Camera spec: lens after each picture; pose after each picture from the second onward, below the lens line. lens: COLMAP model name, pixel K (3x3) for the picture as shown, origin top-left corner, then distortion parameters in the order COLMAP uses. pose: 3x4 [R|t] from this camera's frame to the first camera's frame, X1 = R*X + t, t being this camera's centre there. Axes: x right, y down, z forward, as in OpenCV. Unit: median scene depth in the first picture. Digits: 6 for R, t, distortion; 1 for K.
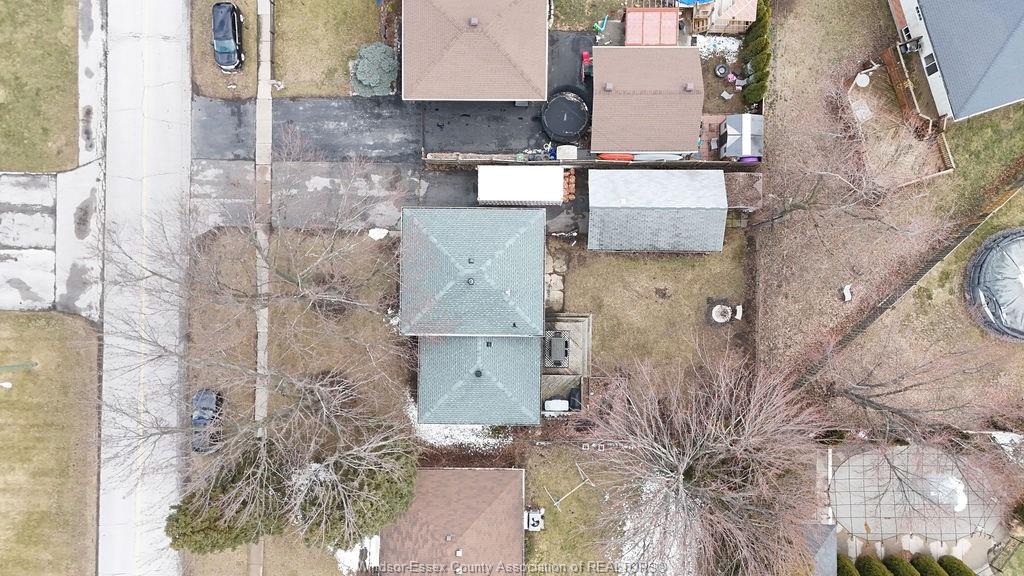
lens RADIAL K [[747.4, 0, 512.0], [0, 747.4, 288.0], [0, 0, 1]] dist [0.077218, -0.080000]
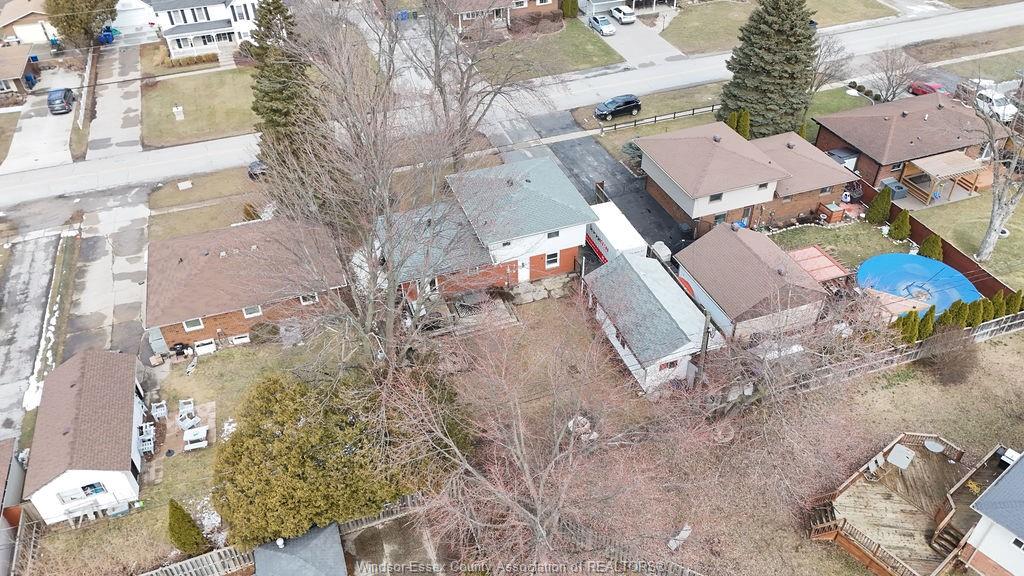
lens RADIAL K [[746.4, 0, 512.0], [0, 746.4, 288.0], [0, 0, 1]] dist [0.088367, -0.070311]
pose [[0.343154, 0.602720, -0.720399, 0.735741], [-0.939112, 0.234618, -0.251043, 0.266745], [0.017710, 0.762682, 0.646532, 0.360077]]
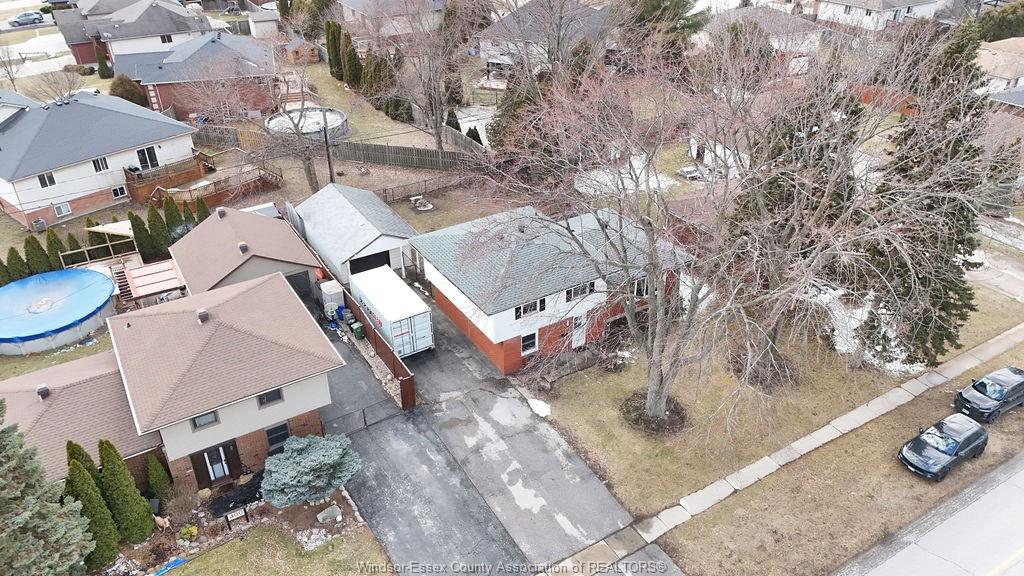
lens RADIAL K [[747.4, 0, 512.0], [0, 747.4, 288.0], [0, 0, 1]] dist [0.077218, -0.080000]
pose [[-0.528456, -0.411954, 0.742312, -0.621697], [0.848708, -0.277688, 0.450094, -0.368132], [0.020713, 0.867861, 0.496375, 0.565123]]
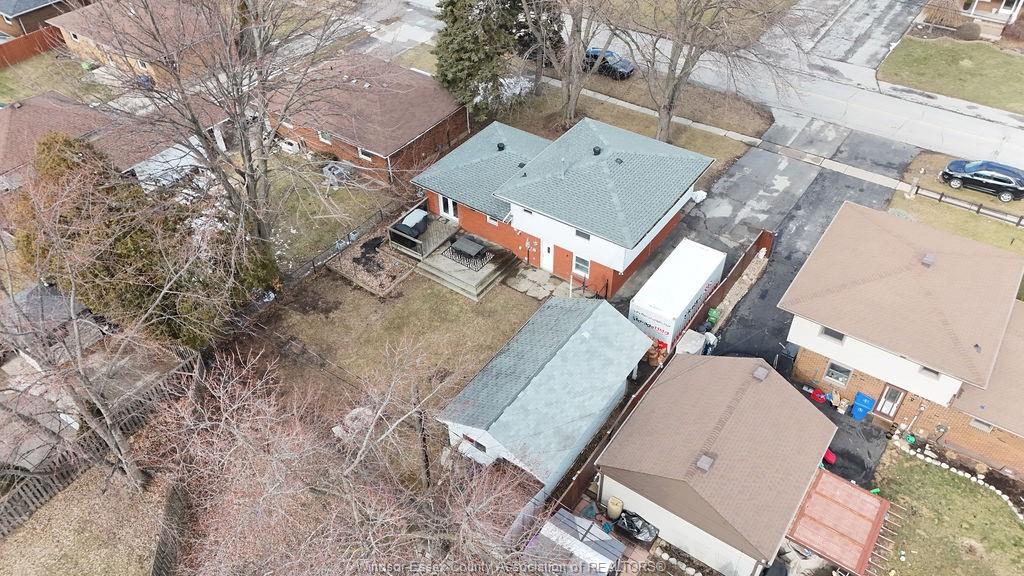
lens RADIAL K [[747.4, 0, 512.0], [0, 747.4, 288.0], [0, 0, 1]] dist [0.077218, -0.080000]
pose [[-0.567653, 0.577599, -0.586642, 0.510783], [-0.822564, -0.368467, 0.433152, -0.308475], [0.034030, 0.728431, 0.684274, 0.473826]]
